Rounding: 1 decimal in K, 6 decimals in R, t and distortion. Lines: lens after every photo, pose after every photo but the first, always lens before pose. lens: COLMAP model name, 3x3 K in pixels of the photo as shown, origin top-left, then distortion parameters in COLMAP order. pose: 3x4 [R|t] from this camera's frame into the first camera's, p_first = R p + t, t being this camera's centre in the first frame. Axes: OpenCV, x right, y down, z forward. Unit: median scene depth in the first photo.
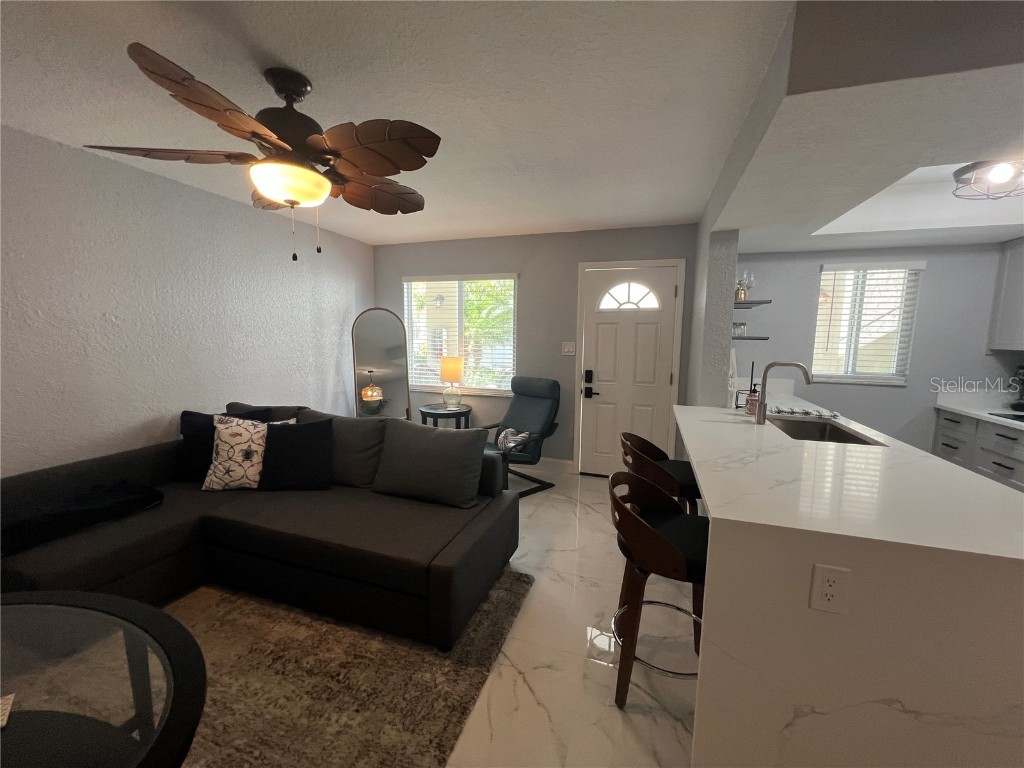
lens RADIAL K [[410.3, 0, 510.6], [0, 410.3, 382.5], [0, 0, 1]] dist [-0.002470, 0.000673]
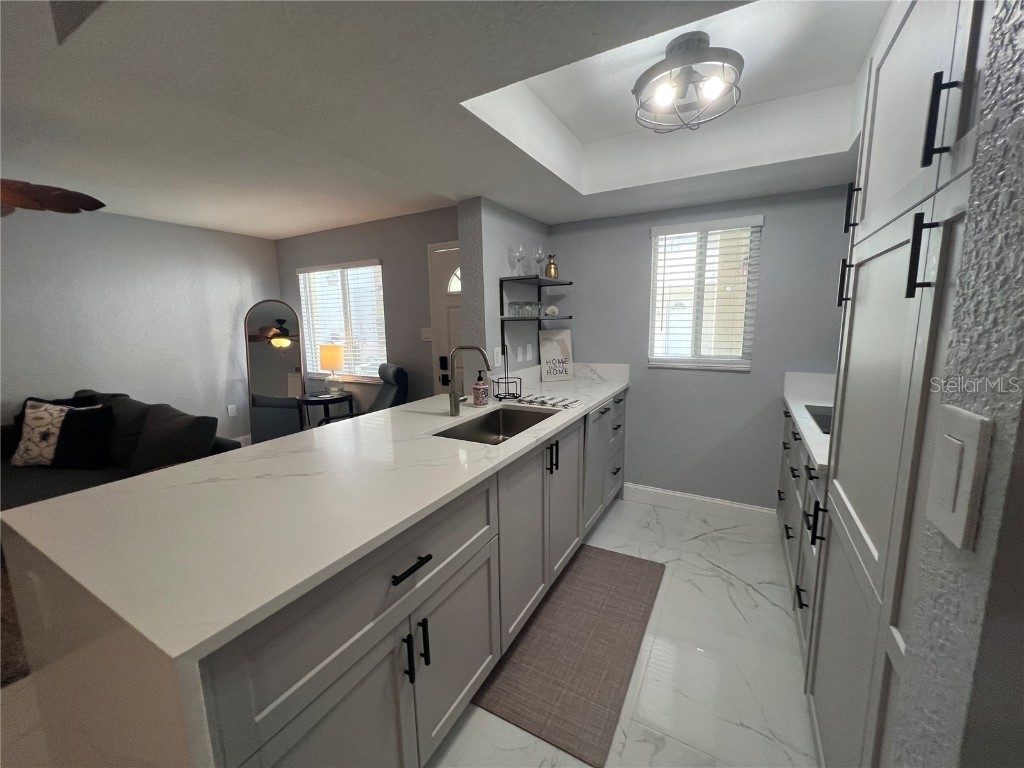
lens RADIAL K [[410.3, 0, 510.6], [0, 410.3, 382.5], [0, 0, 1]] dist [-0.002470, 0.000673]
pose [[0.982247, -0.001578, -0.187585, 0.701465], [0.007807, 0.999442, 0.032474, 0.001012], [0.187429, -0.033362, 0.981711, 0.113799]]
